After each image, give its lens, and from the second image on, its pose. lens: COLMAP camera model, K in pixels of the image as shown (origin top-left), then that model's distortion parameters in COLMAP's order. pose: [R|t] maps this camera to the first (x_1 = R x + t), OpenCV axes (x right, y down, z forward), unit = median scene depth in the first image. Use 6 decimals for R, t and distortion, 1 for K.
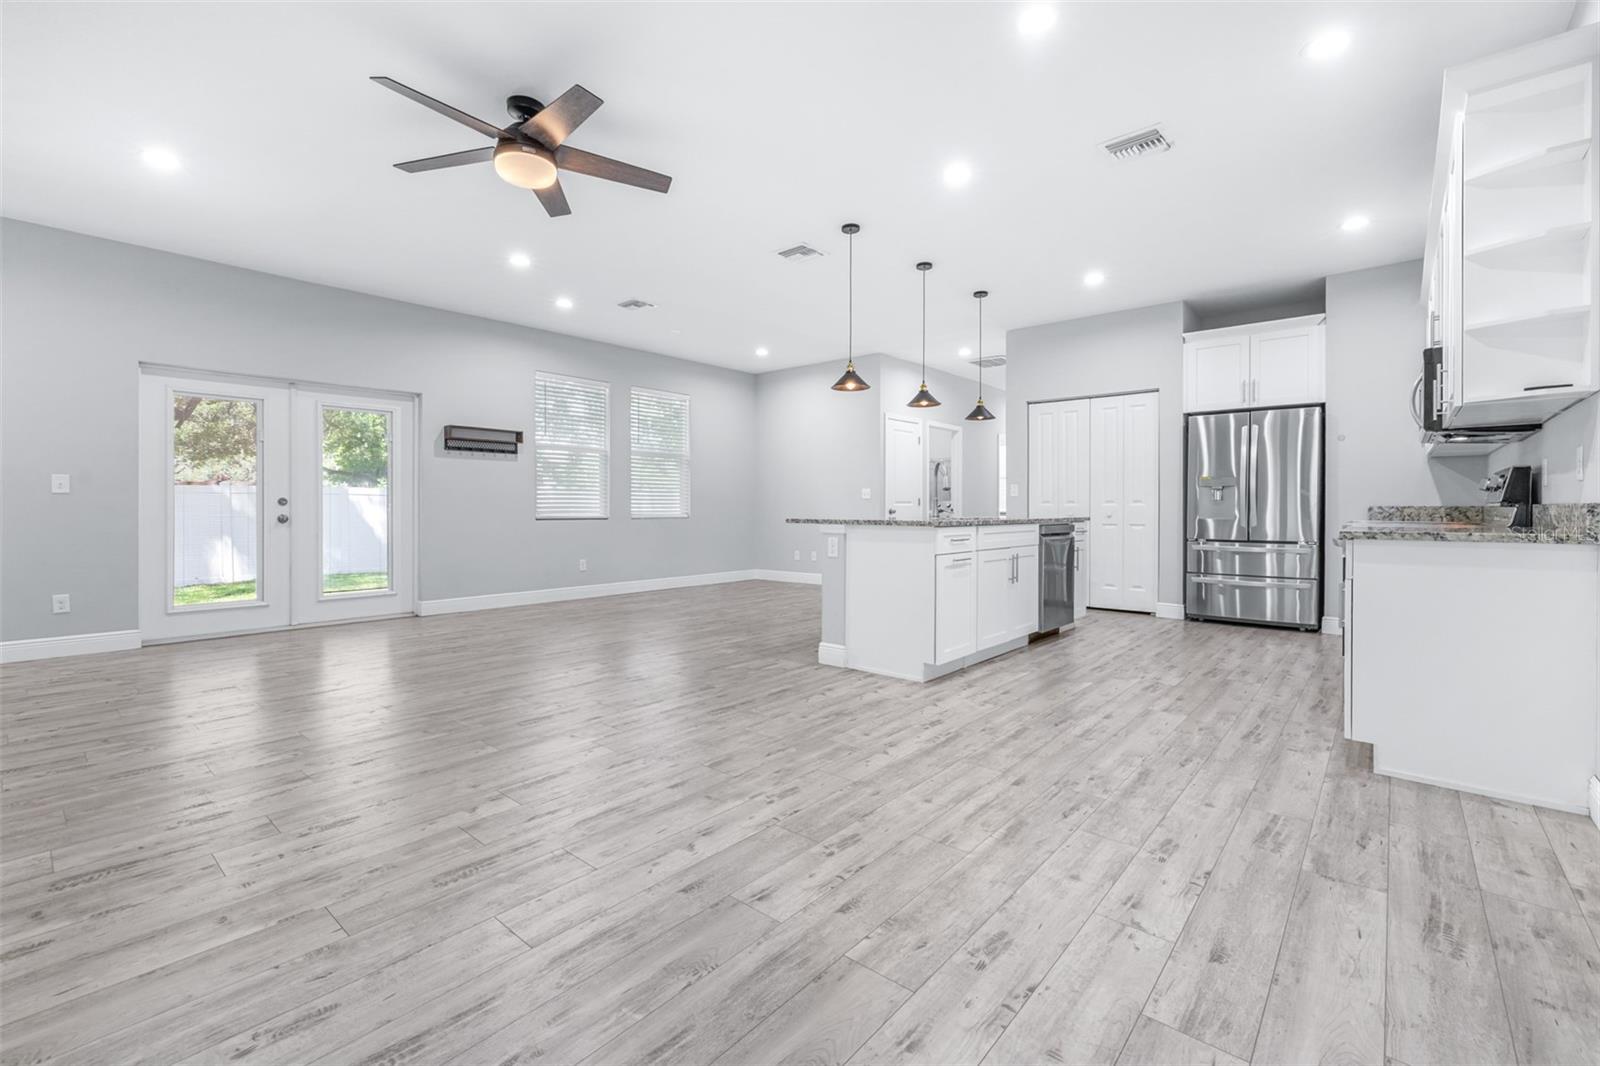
lens RADIAL K [[690.5, 0, 798.6], [0, 690.5, 512.6], [0, 0, 1]] dist [0.000267, 0.000060]
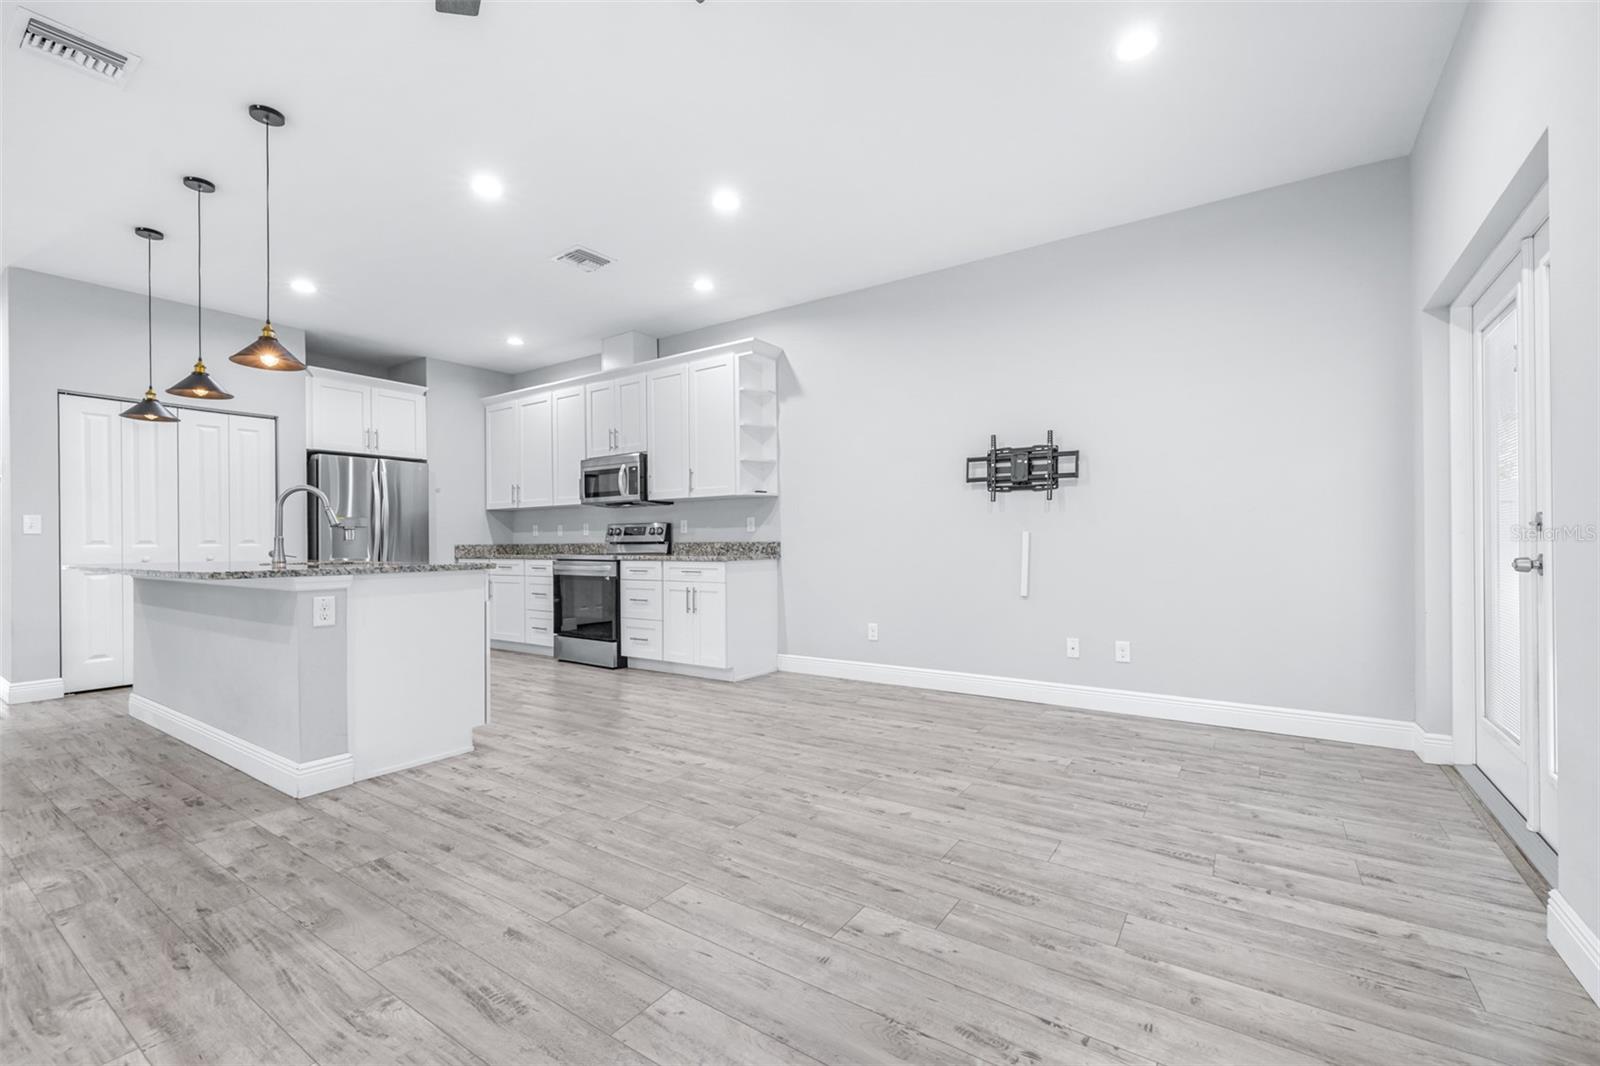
lens RADIAL K [[682.7, 0, 796.5], [0, 682.7, 540.4], [0, 0, 1]] dist [0.000014, 0.000464]
pose [[-0.114665, 0.000572, 0.993404, -0.549538], [0.017005, 0.999854, 0.001387, -0.008781], [-0.993259, 0.017052, -0.114658, 0.531723]]
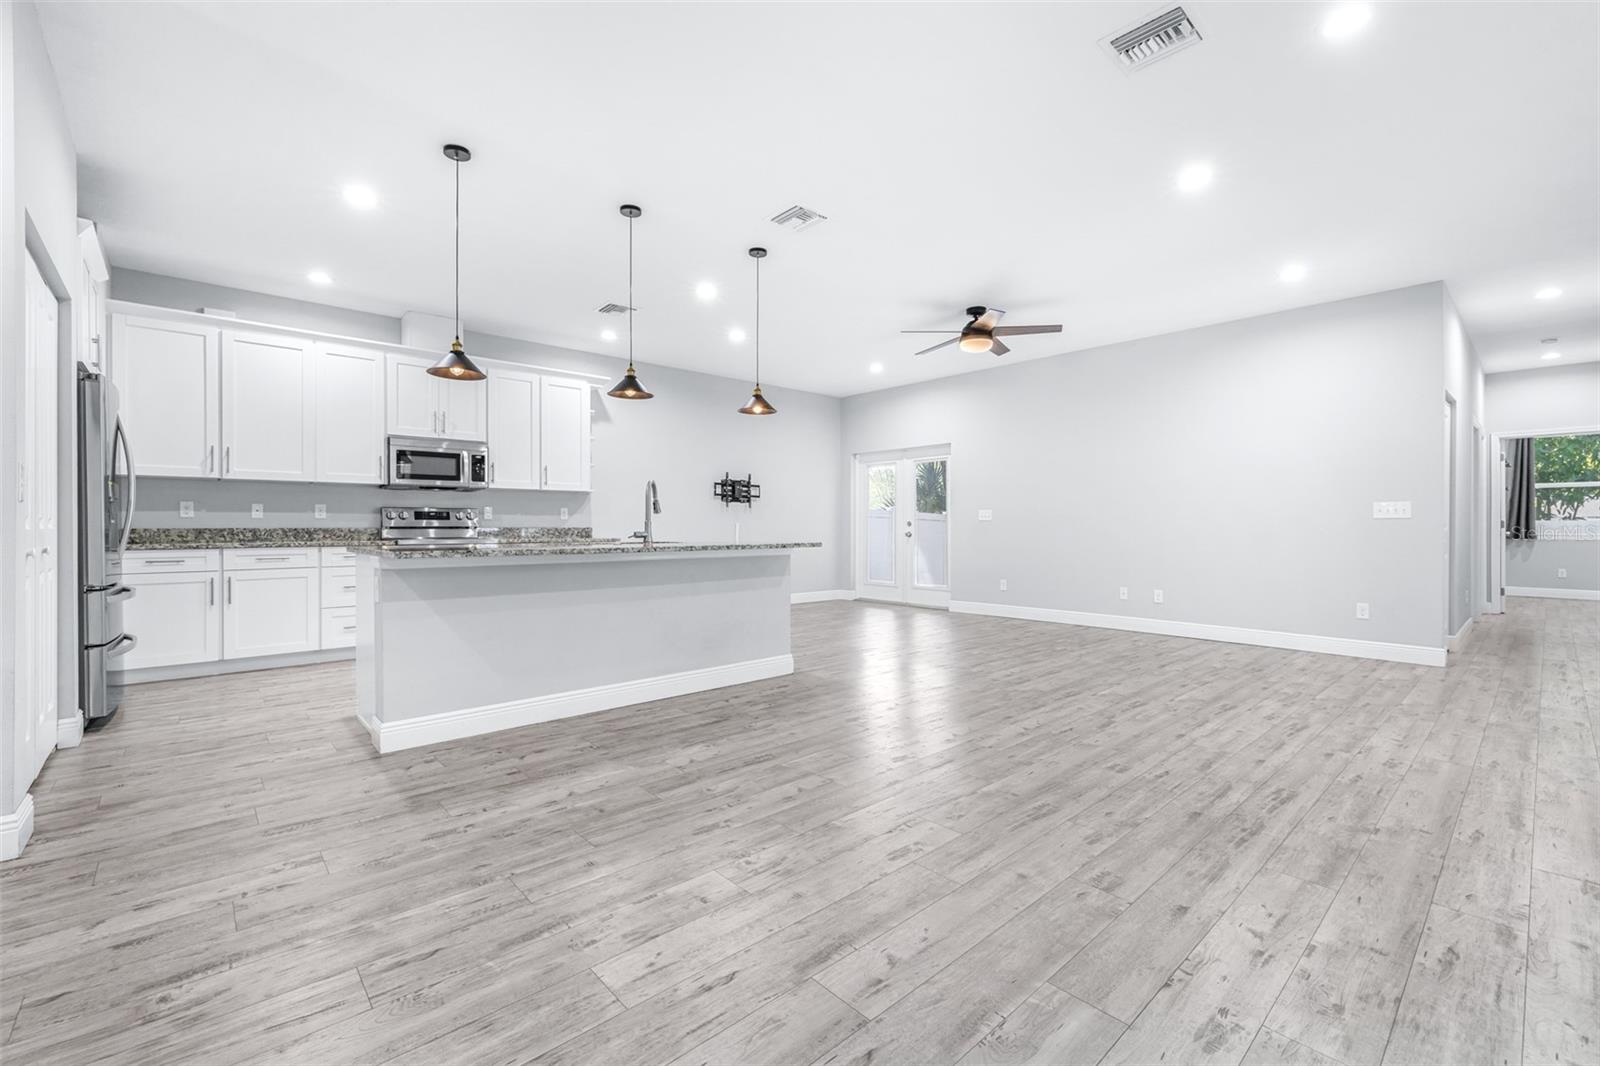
lens RADIAL K [[677.0, 0, 802.6], [0, 677.0, 529.0], [0, 0, 1]] dist [-0.000001, -0.000386]
pose [[-0.992730, -0.003161, 0.120319, -0.098473], [-0.001432, 0.999894, 0.014456, -0.023258], [-0.120352, 0.014179, -0.992630, 1.773563]]
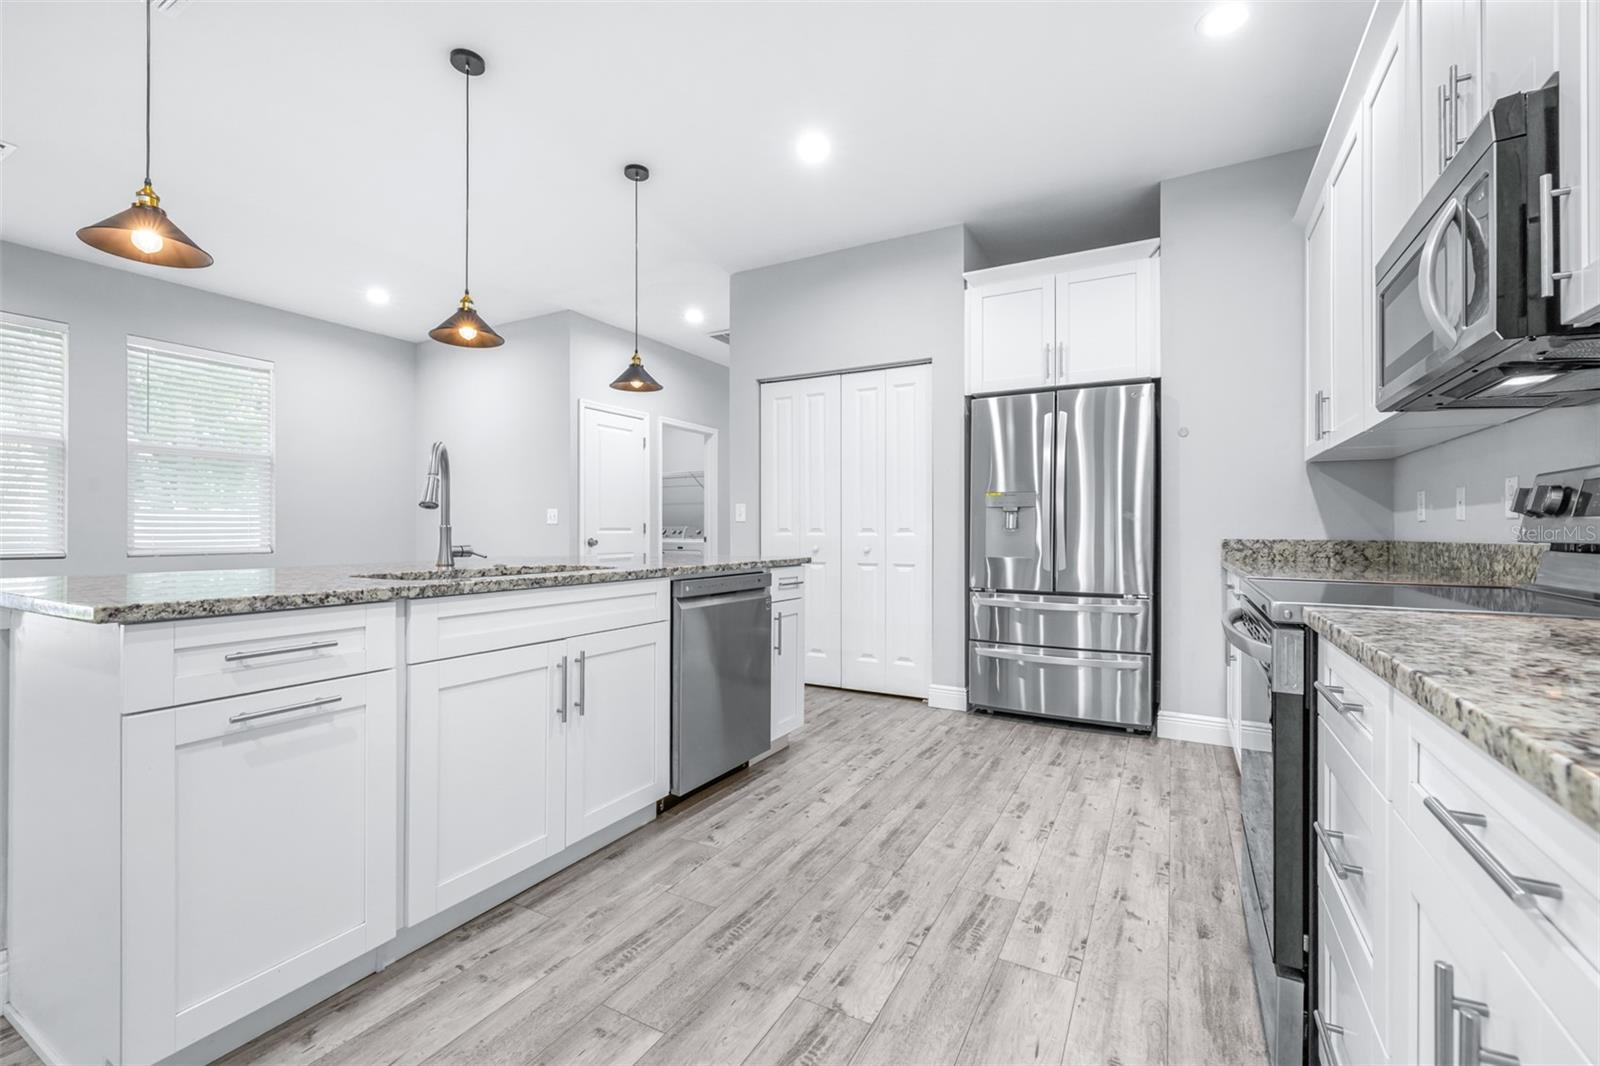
lens RADIAL K [[678.5, 0, 797.2], [0, 678.5, 529.7], [0, 0, 1]] dist [-0.000512, 0.000199]
pose [[0.978795, 0.001001, 0.204840, 0.326193], [0.000751, 0.999964, -0.008475, -0.013666], [-0.204841, 0.008449, 0.978759, 0.488066]]
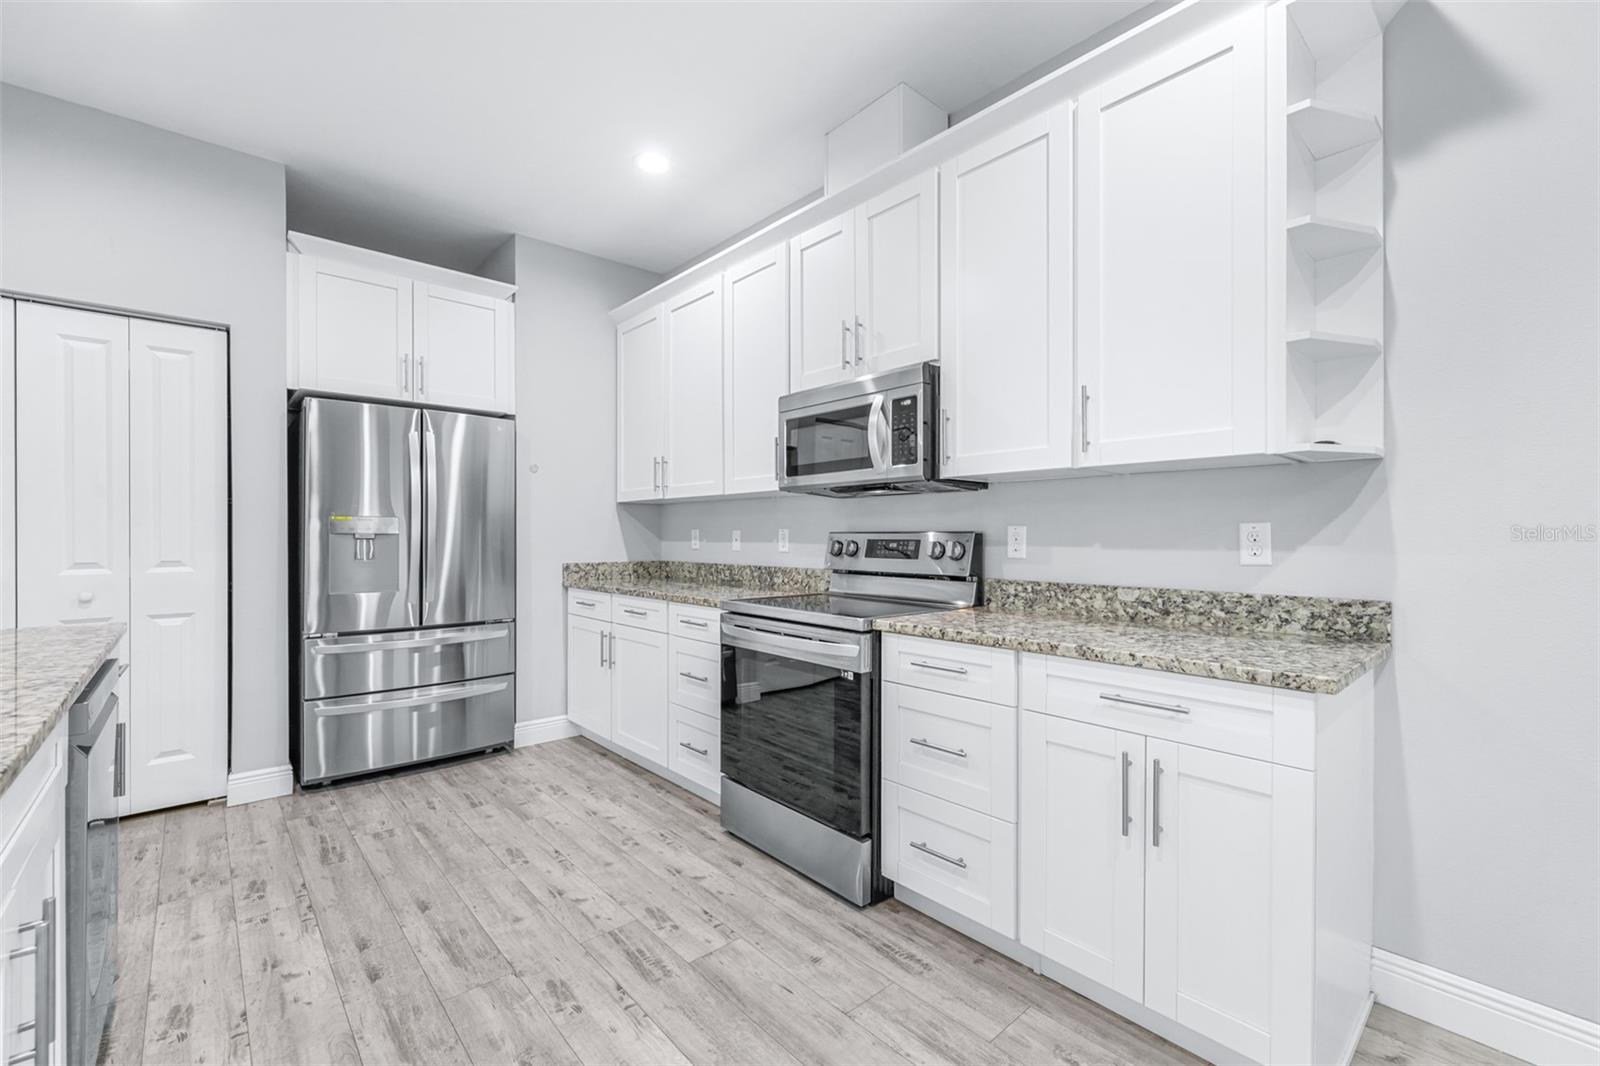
lens RADIAL K [[675.5, 0, 796.9], [0, 675.5, 537.1], [0, 0, 1]] dist [0.000487, 0.000075]
pose [[0.129089, -0.004606, 0.991622, 0.135884], [0.006635, 0.999971, 0.003782, -0.040507], [-0.991611, 0.006091, 0.129115, 0.682949]]
